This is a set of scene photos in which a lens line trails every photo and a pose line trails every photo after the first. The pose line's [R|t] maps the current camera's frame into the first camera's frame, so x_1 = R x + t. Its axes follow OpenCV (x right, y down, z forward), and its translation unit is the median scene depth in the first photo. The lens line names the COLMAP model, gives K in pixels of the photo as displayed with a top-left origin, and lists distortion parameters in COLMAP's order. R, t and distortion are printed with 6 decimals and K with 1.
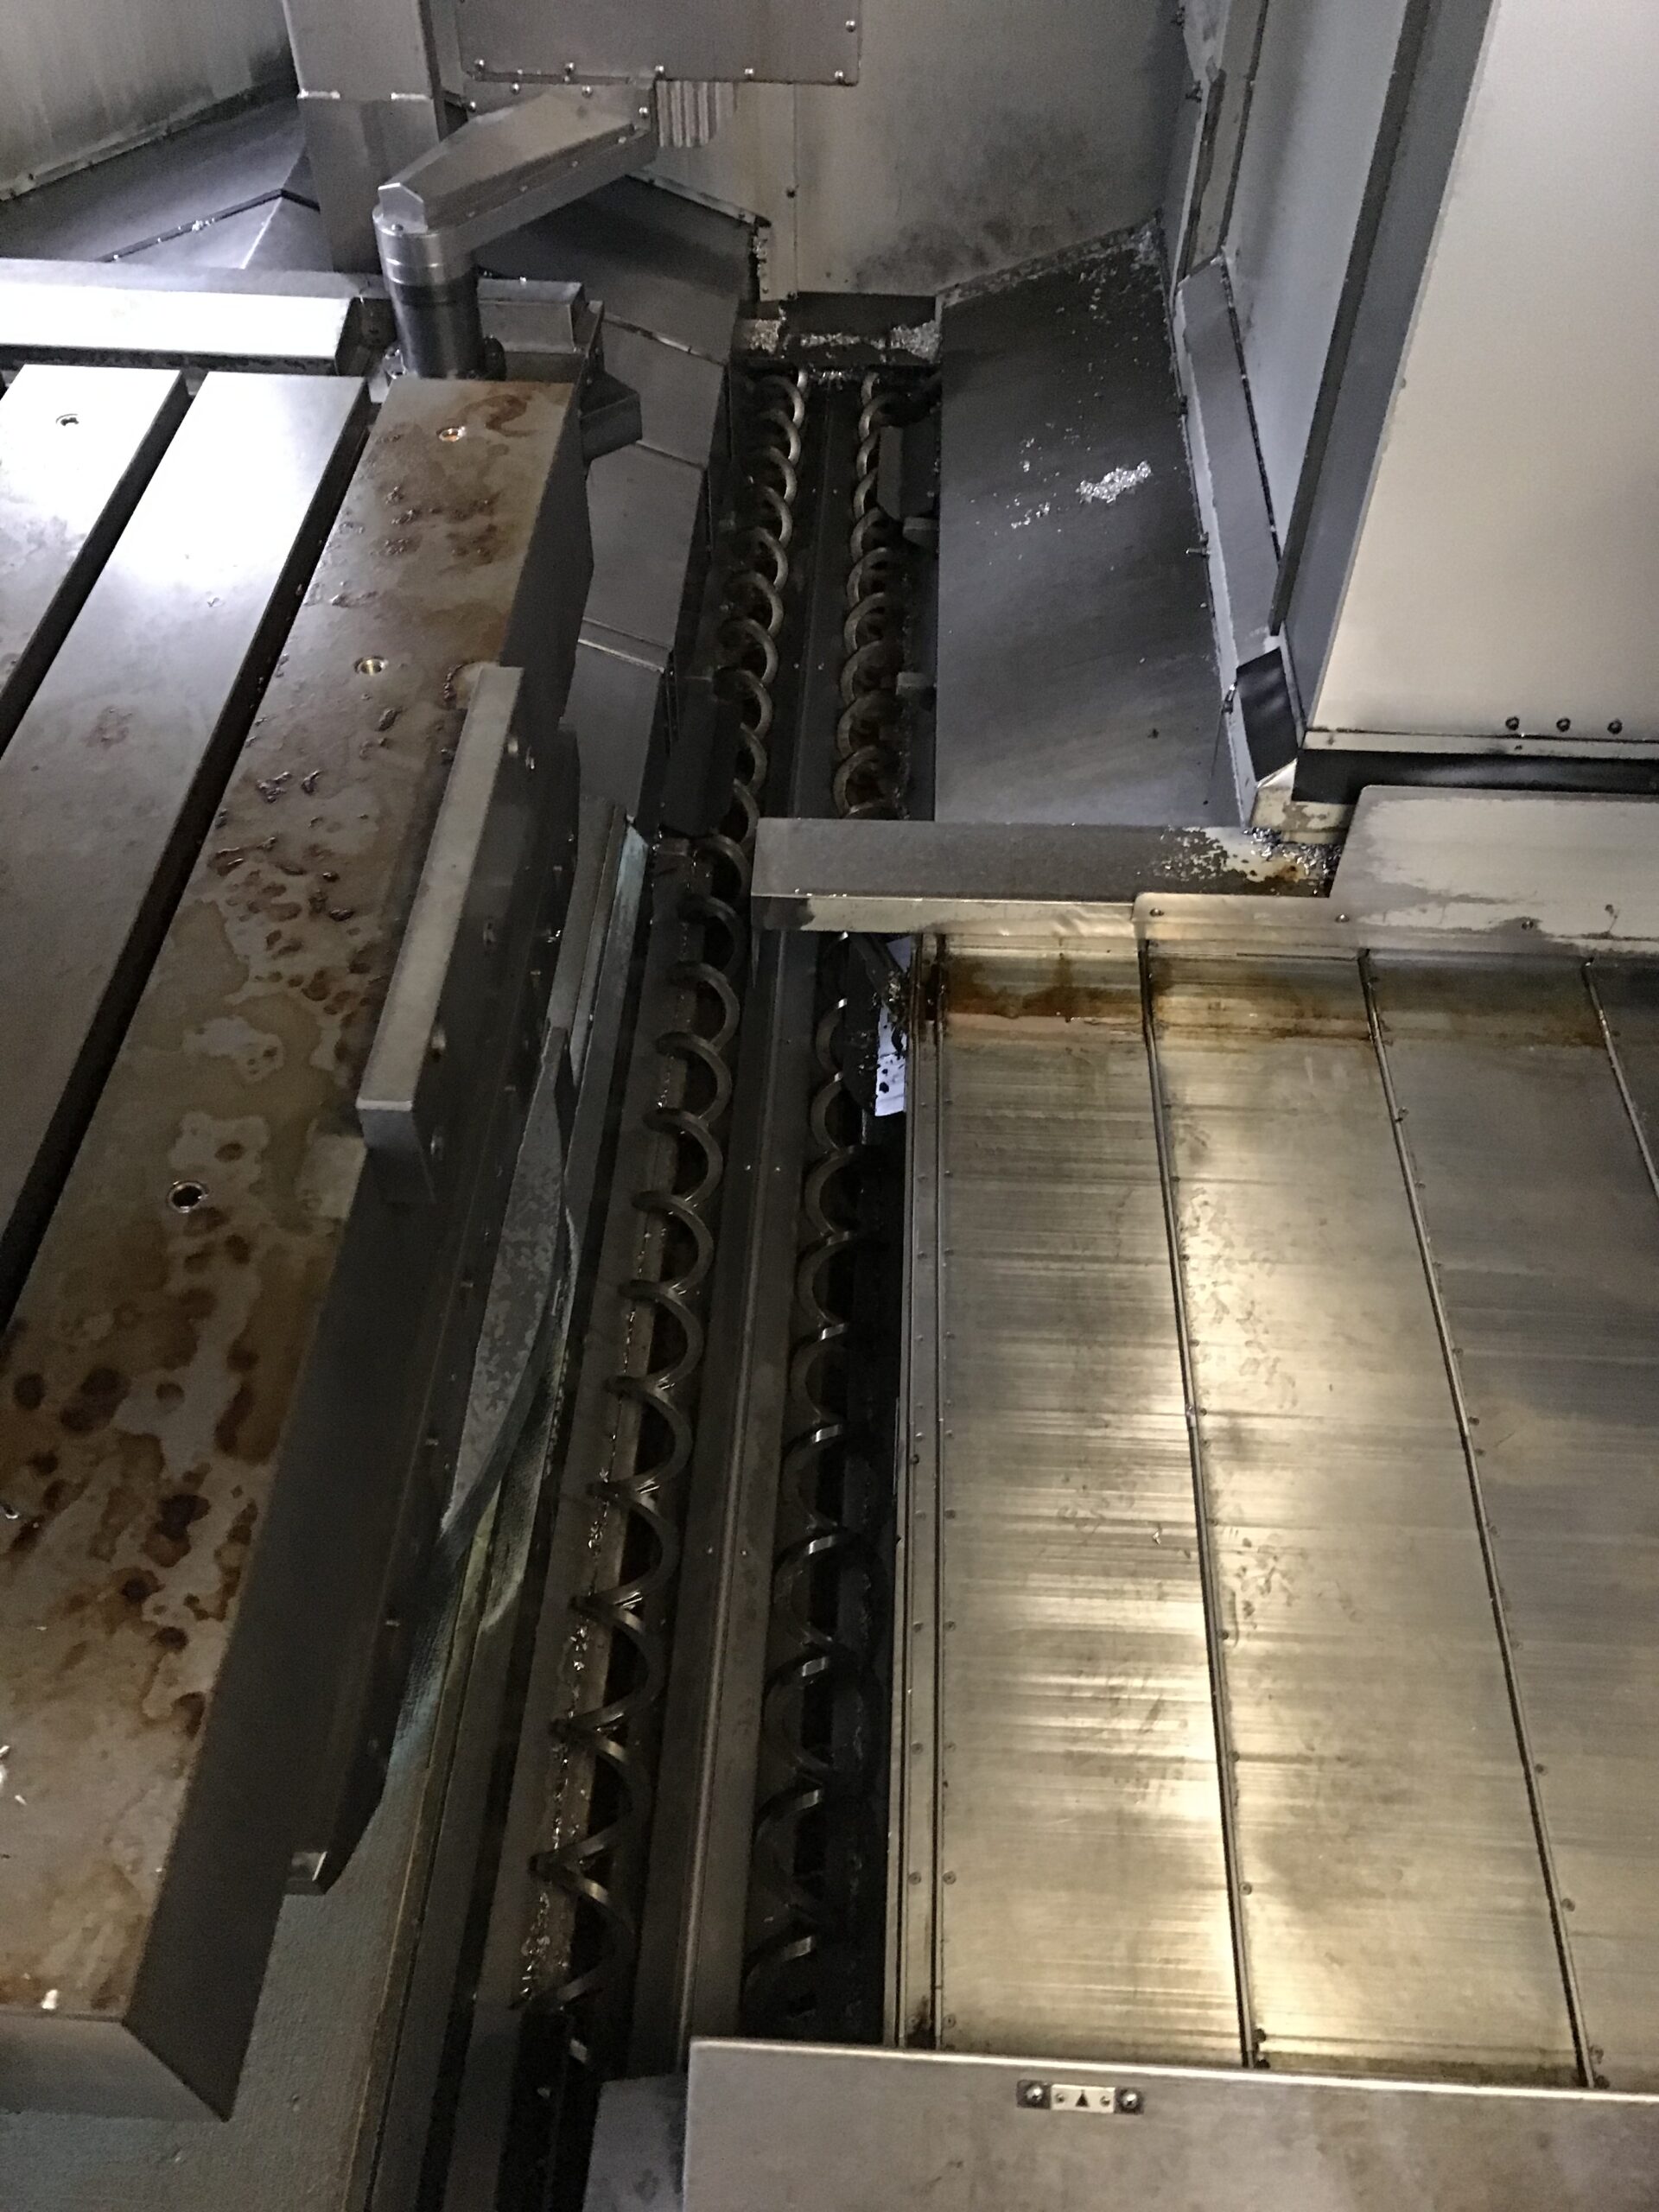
lens RADIAL K [[1817.5, 0, 818.1], [0, 1817.5, 1097.8], [0, 0, 1]] dist [0.025211, -0.014594]
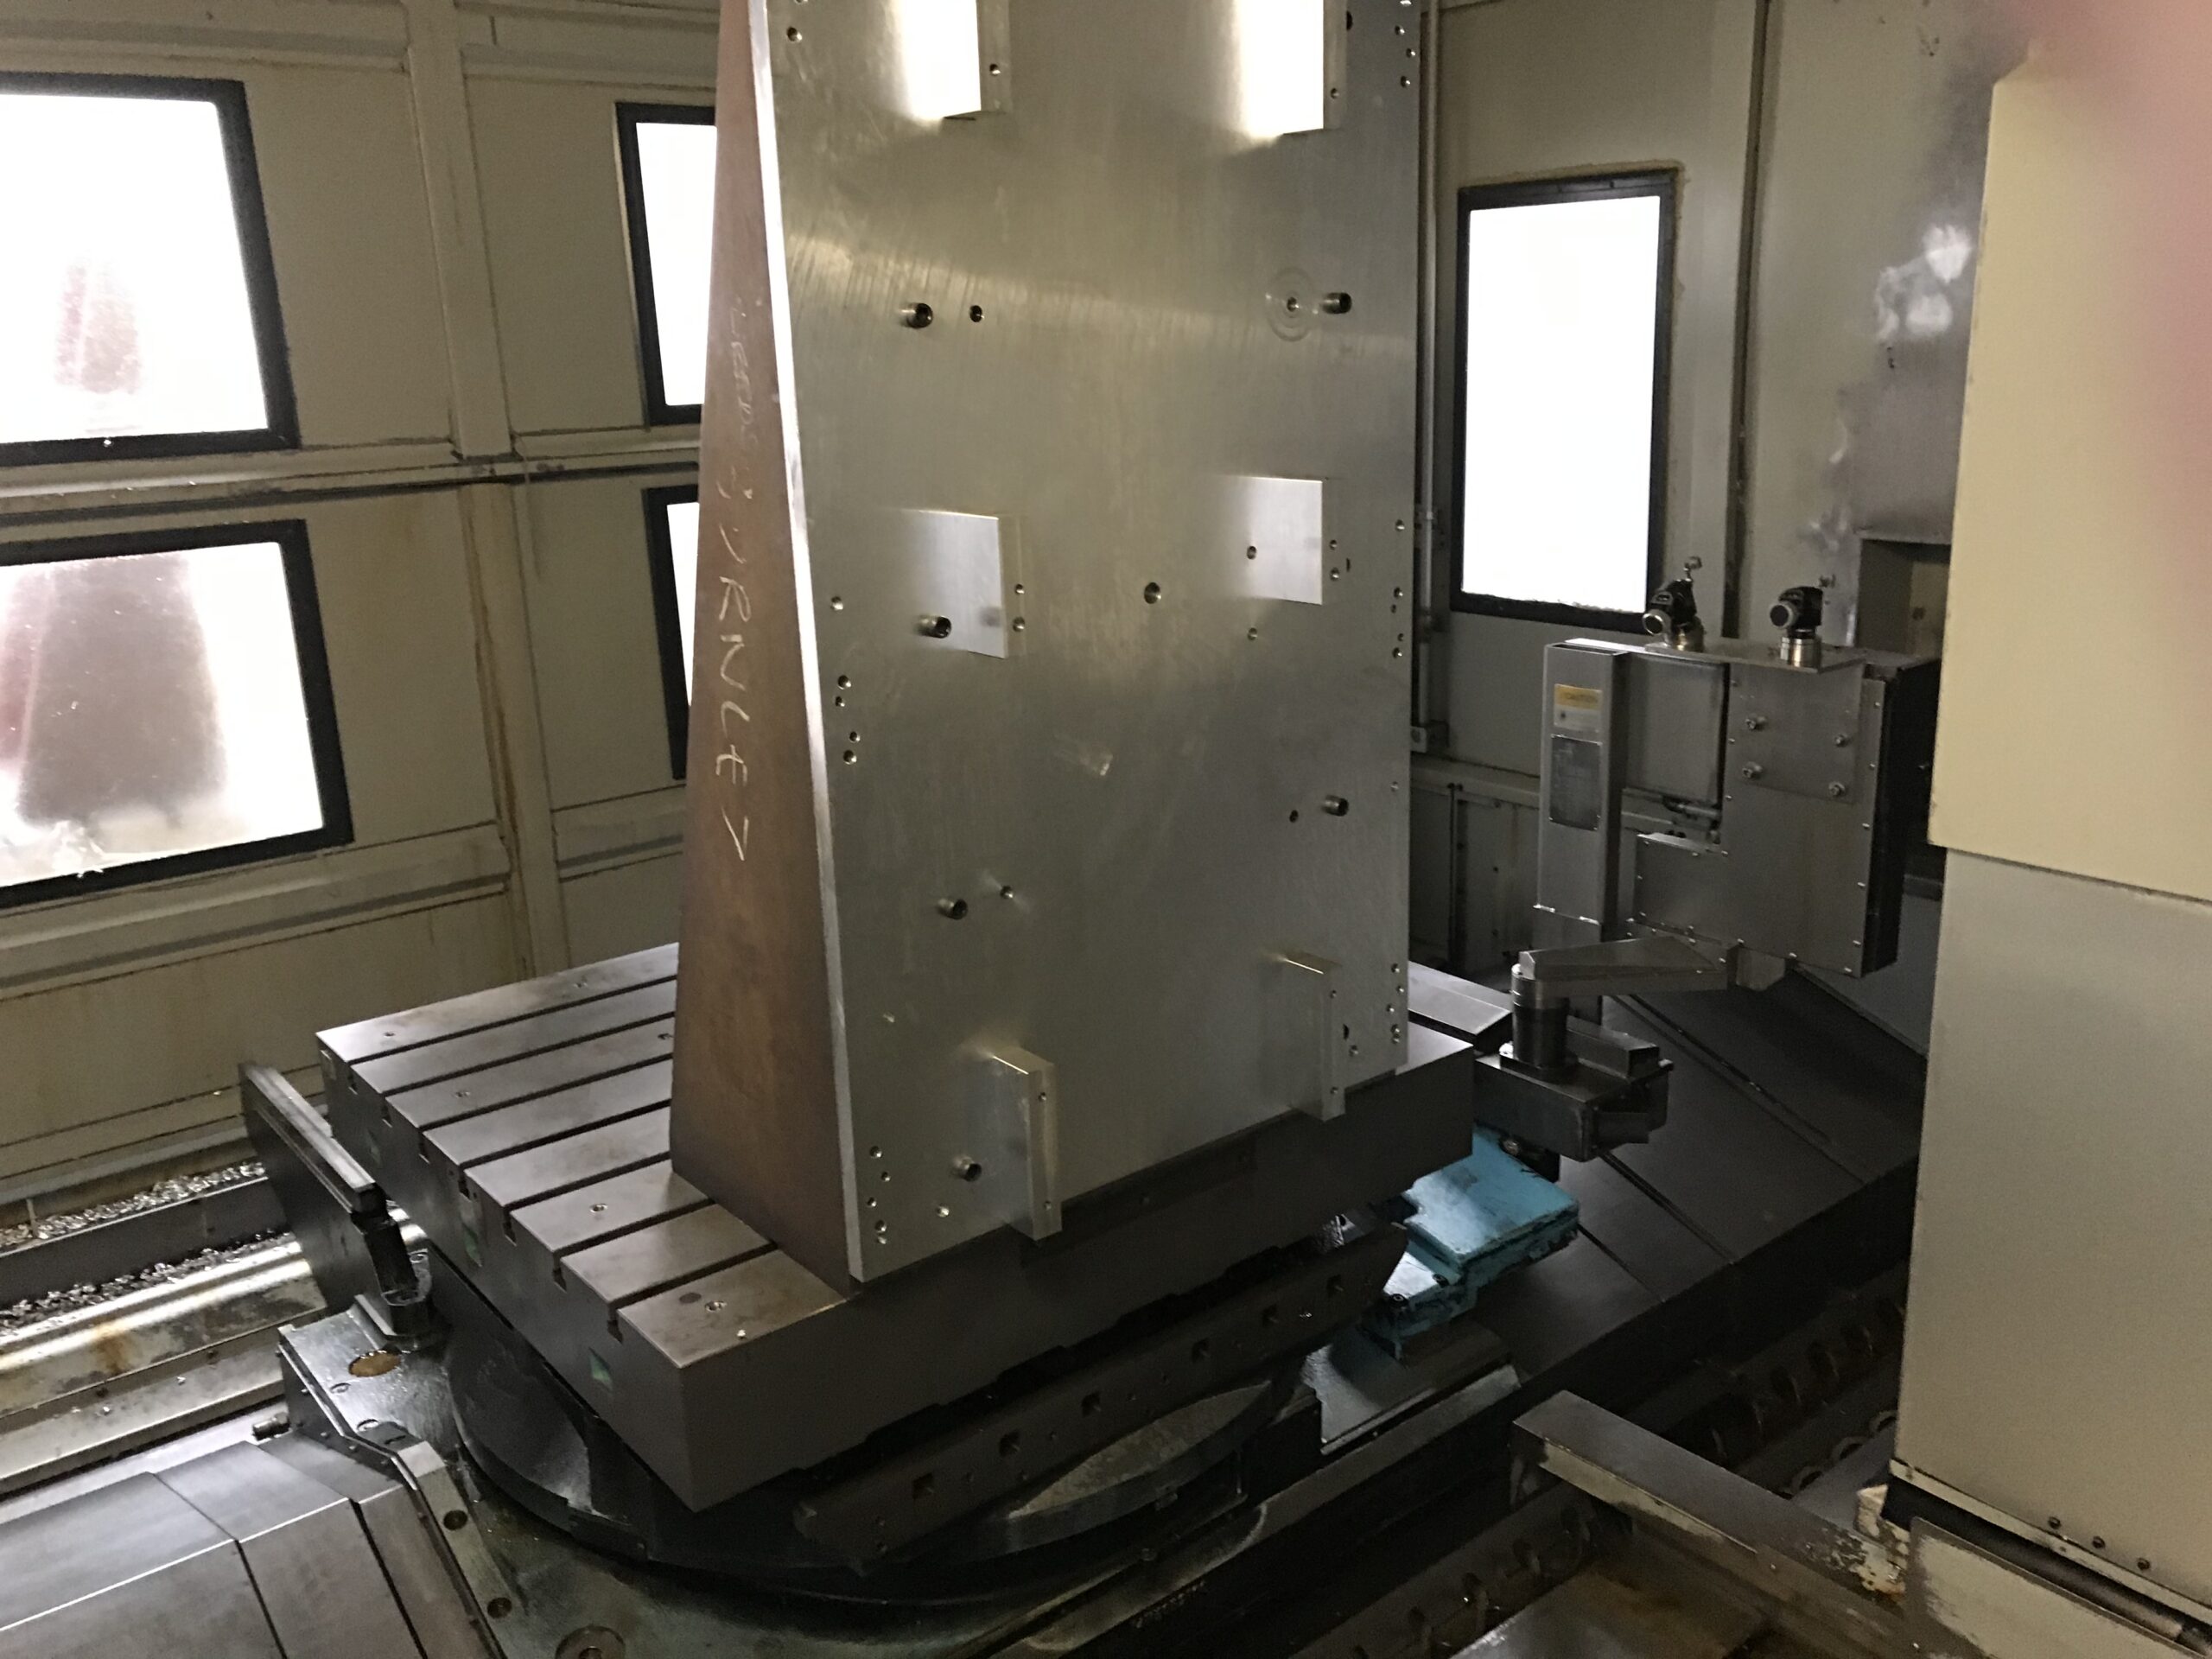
lens RADIAL K [[1825.8, 0, 1100.6], [0, 1825.8, 805.0], [0, 0, 1]] dist [0.003976, 0.013587]
pose [[0.673926, 0.178673, -0.716868, 0.685608], [-0.540052, 0.781274, -0.312976, 0.131422], [0.504150, 0.598069, 0.623014, -0.322441]]
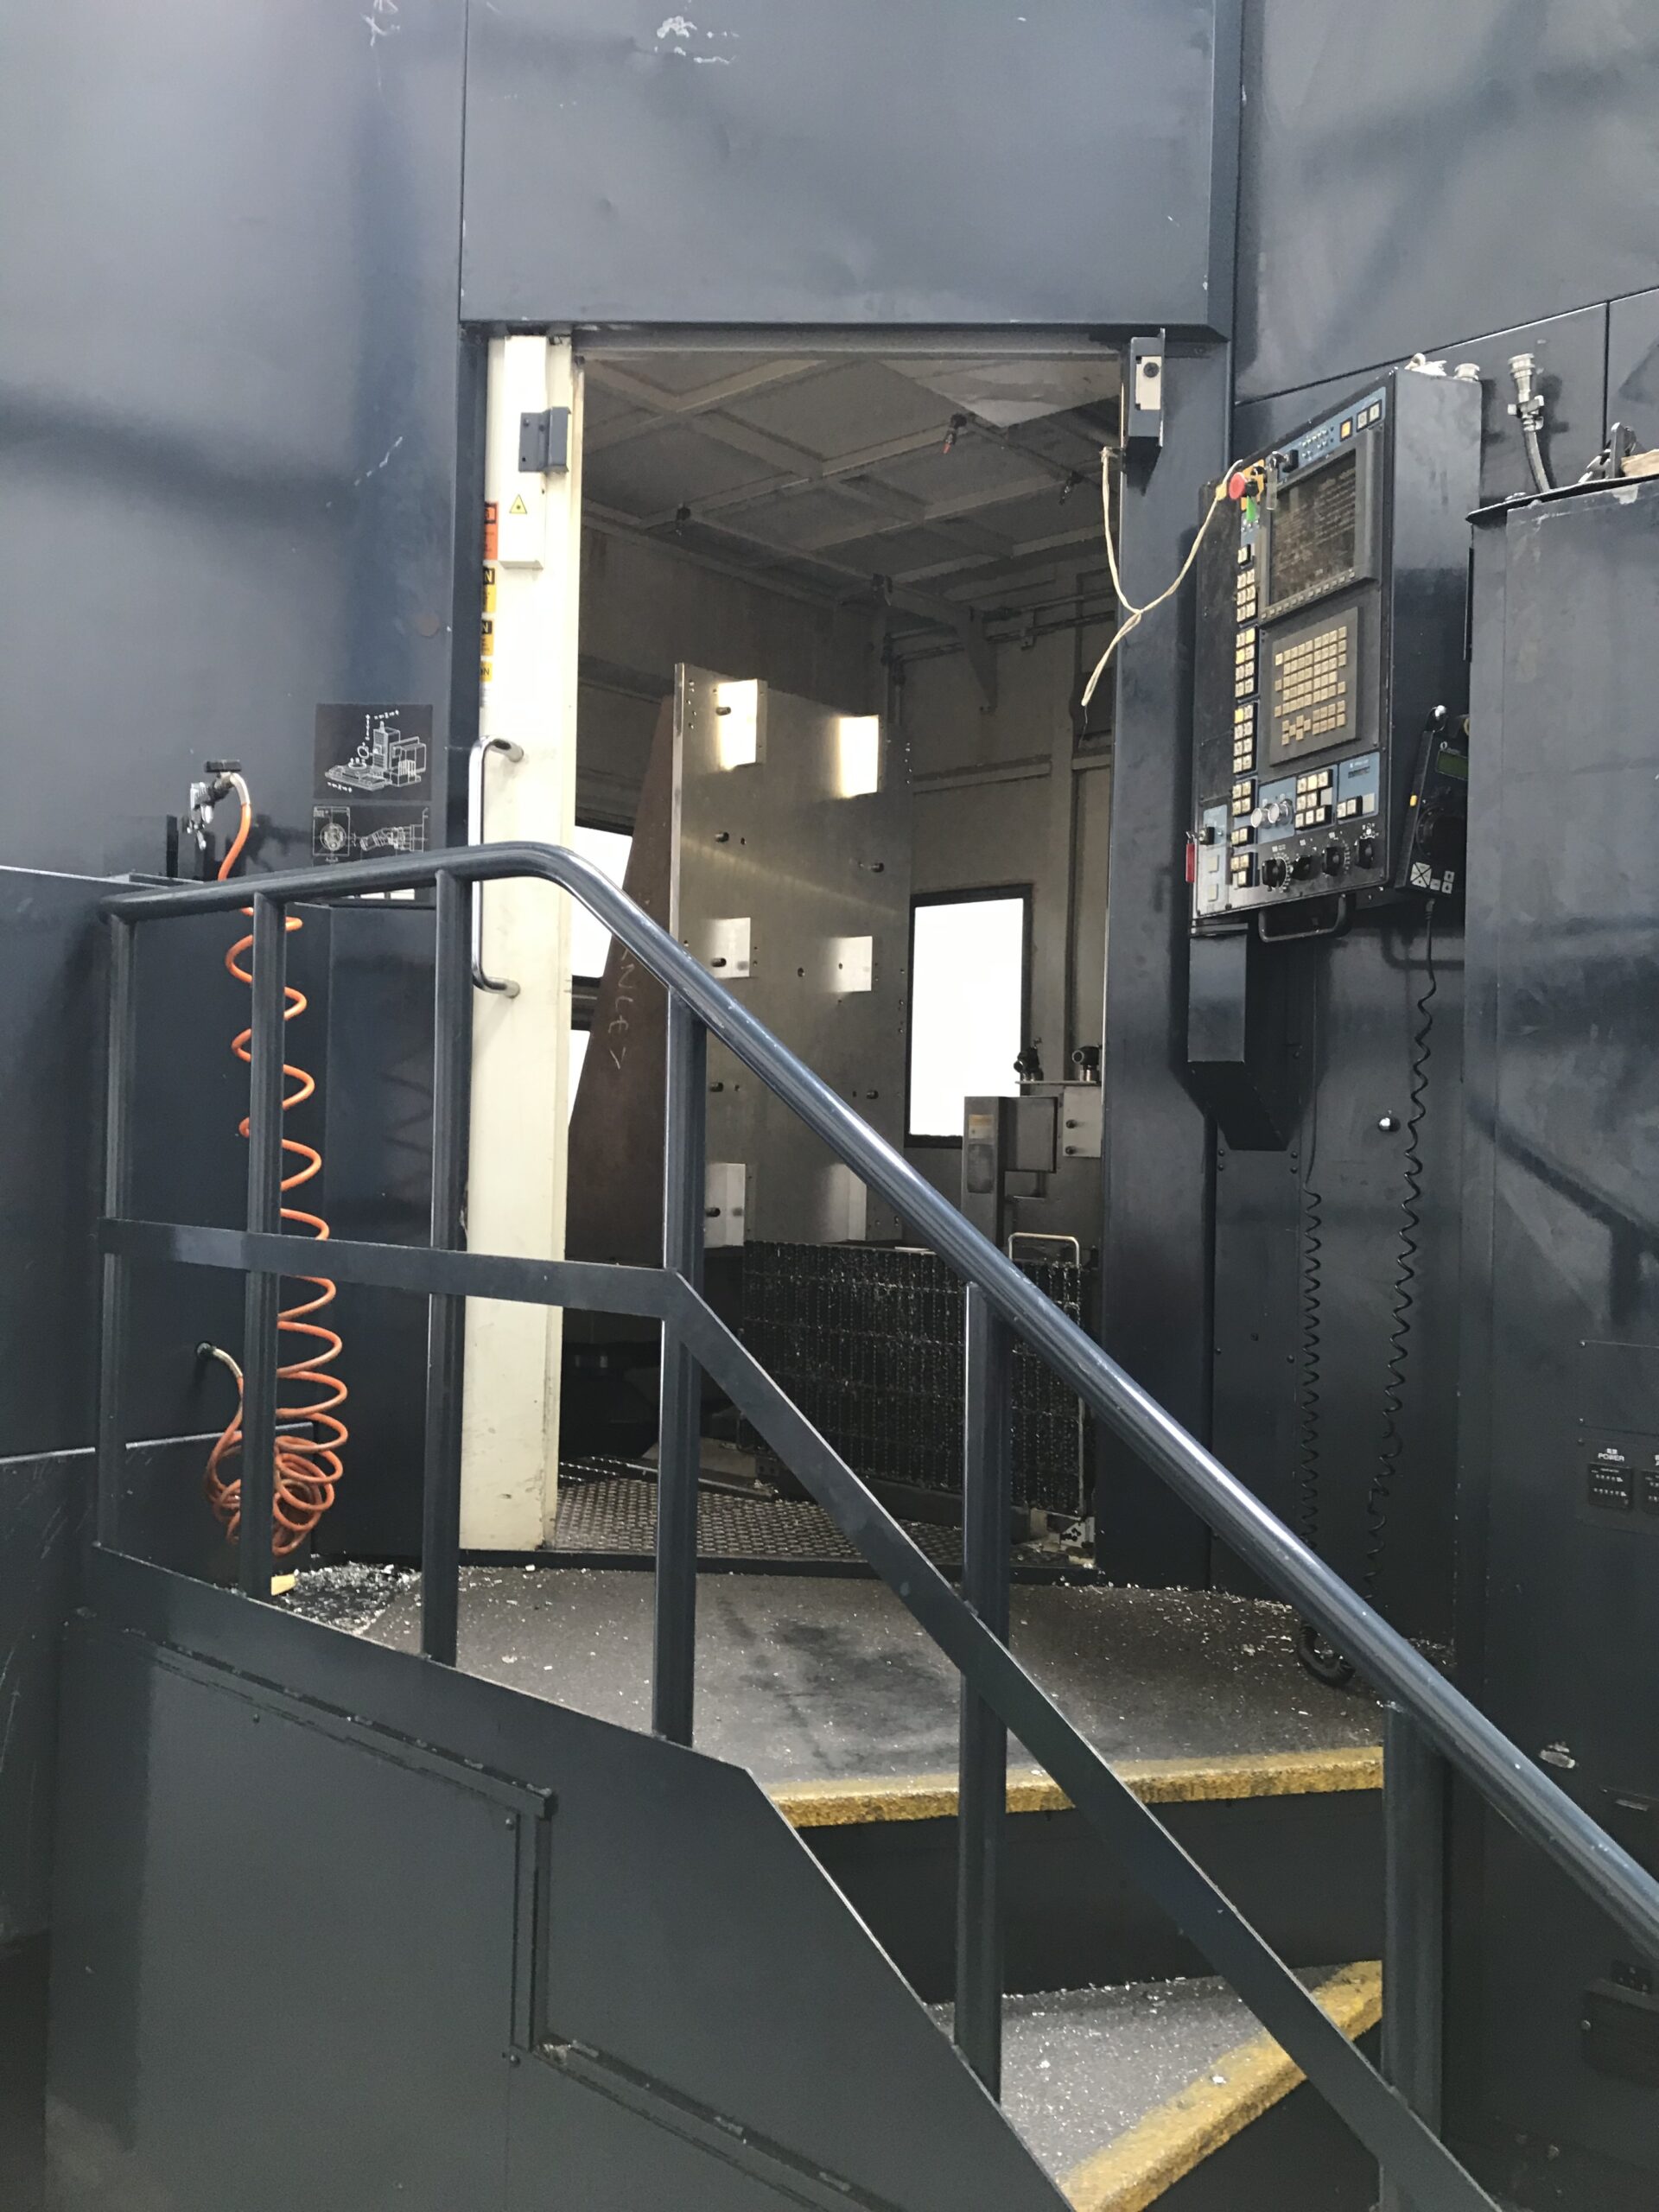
lens RADIAL K [[1816.1, 0, 804.8], [0, 1816.1, 1089.0], [0, 0, 1]] dist [0.038413, -0.036436]
pose [[0.777760, 0.012789, -0.628431, 1.504322], [-0.495676, 0.627274, -0.600694, 1.311646], [0.386516, 0.778694, 0.494208, -0.826673]]
